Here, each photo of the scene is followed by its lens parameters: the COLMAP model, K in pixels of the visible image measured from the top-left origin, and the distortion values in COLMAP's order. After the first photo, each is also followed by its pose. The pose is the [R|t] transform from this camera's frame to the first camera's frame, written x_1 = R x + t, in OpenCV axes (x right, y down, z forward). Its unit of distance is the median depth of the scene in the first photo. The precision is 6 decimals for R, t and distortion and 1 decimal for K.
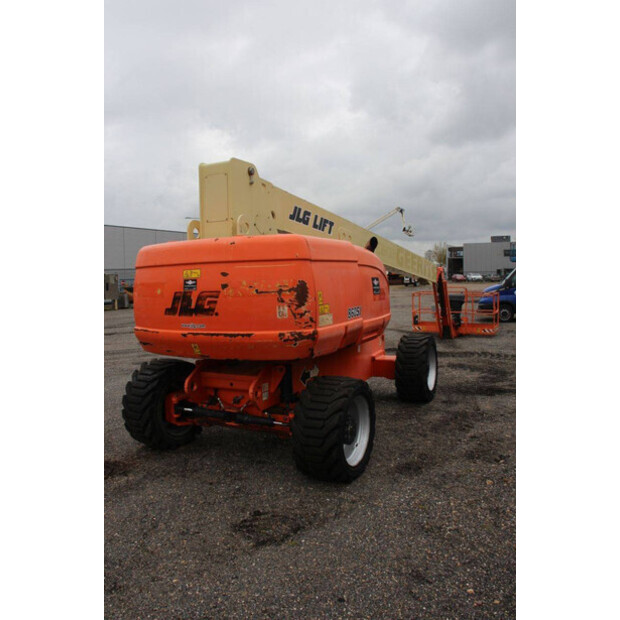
lens RADIAL K [[512.2, 0, 310.0], [0, 512.2, 310.0], [0, 0, 1]] dist [-0.174362, 0.168207]
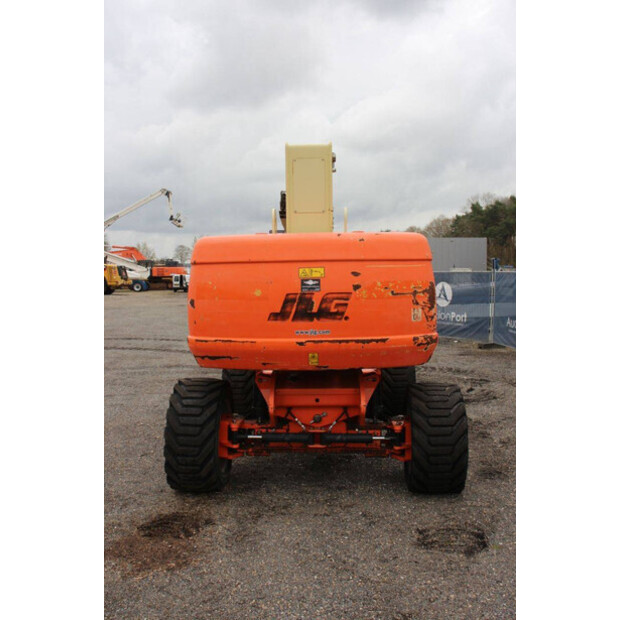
lens RADIAL K [[668.4, 0, 310.0], [0, 668.4, 310.0], [0, 0, 1]] dist [-0.096945, 0.247528]
pose [[0.905963, -0.007607, 0.423289, -0.723371], [0.016021, 0.999738, -0.016323, 0.011563], [-0.423054, 0.021570, 0.905848, -0.035213]]
